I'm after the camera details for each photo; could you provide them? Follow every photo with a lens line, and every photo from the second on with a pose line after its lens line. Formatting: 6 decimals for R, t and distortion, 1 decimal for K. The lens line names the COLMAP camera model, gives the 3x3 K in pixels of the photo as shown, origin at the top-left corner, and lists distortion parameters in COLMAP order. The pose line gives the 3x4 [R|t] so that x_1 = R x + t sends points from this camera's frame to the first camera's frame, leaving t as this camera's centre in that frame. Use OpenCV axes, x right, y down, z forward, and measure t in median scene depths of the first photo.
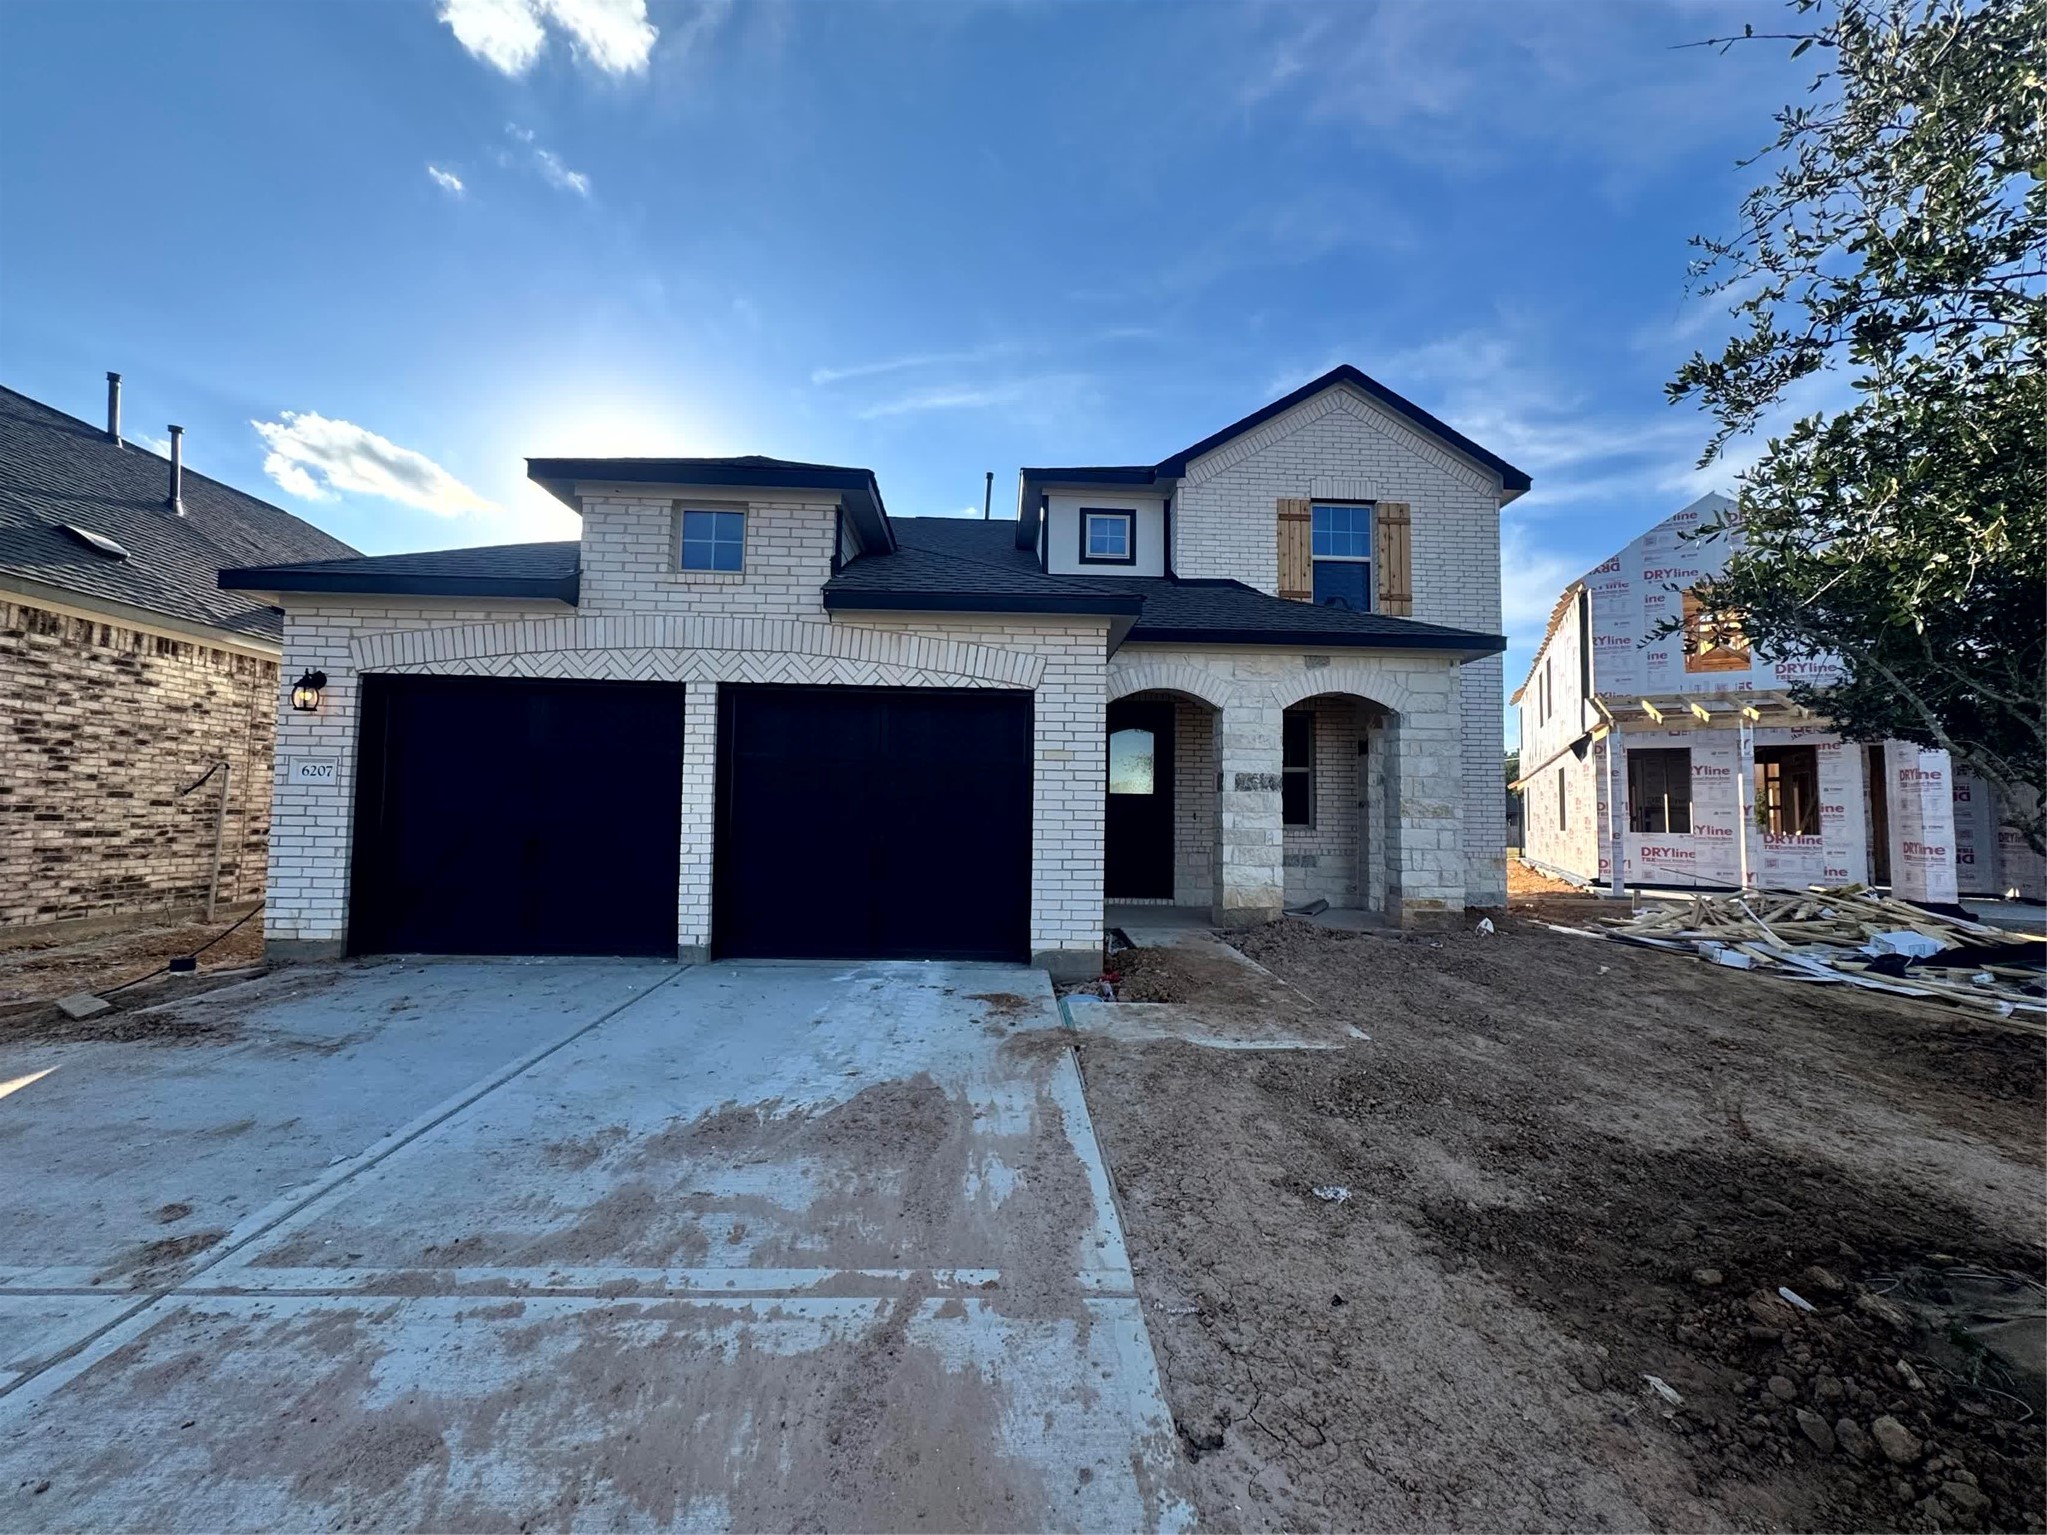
lens RADIAL K [[814.8, 0, 1027.5], [0, 814.8, 769.2], [0, 0, 1]] dist [-0.002392, 0.000078]
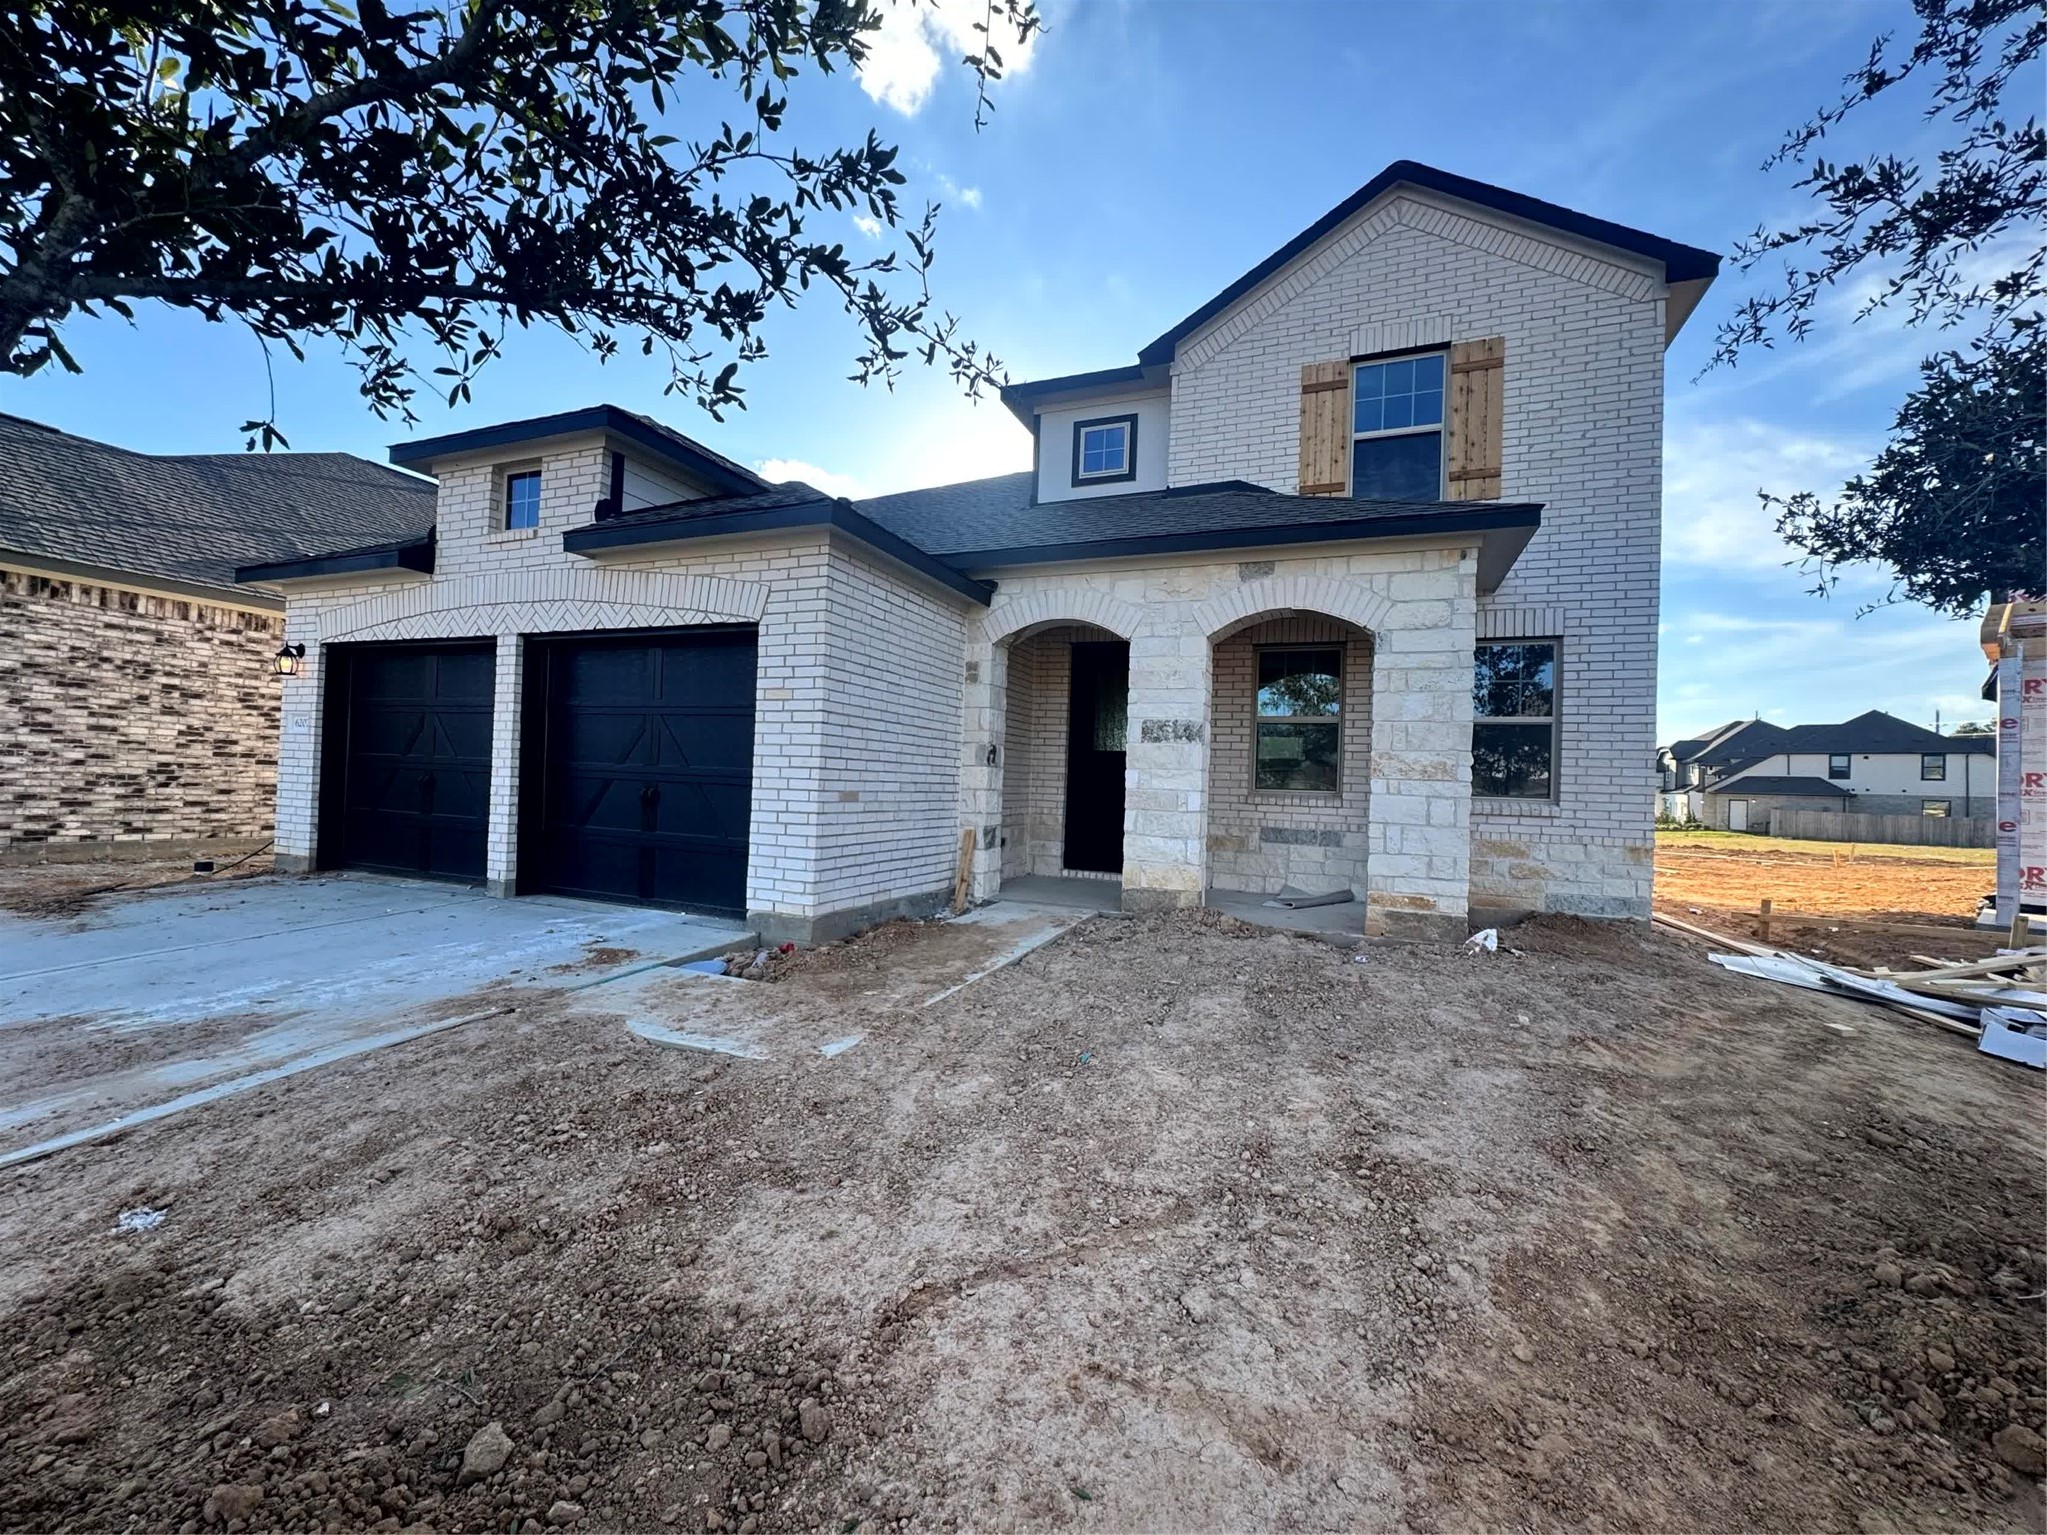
lens RADIAL K [[814.8, 0, 1019.0], [0, 814.8, 771.3], [0, 0, 1]] dist [-0.002392, 0.000078]
pose [[0.909619, 0.010372, -0.415314, 0.582248], [0.003097, 0.999491, 0.031744, 0.035500], [0.415432, -0.030161, 0.909124, 0.273628]]
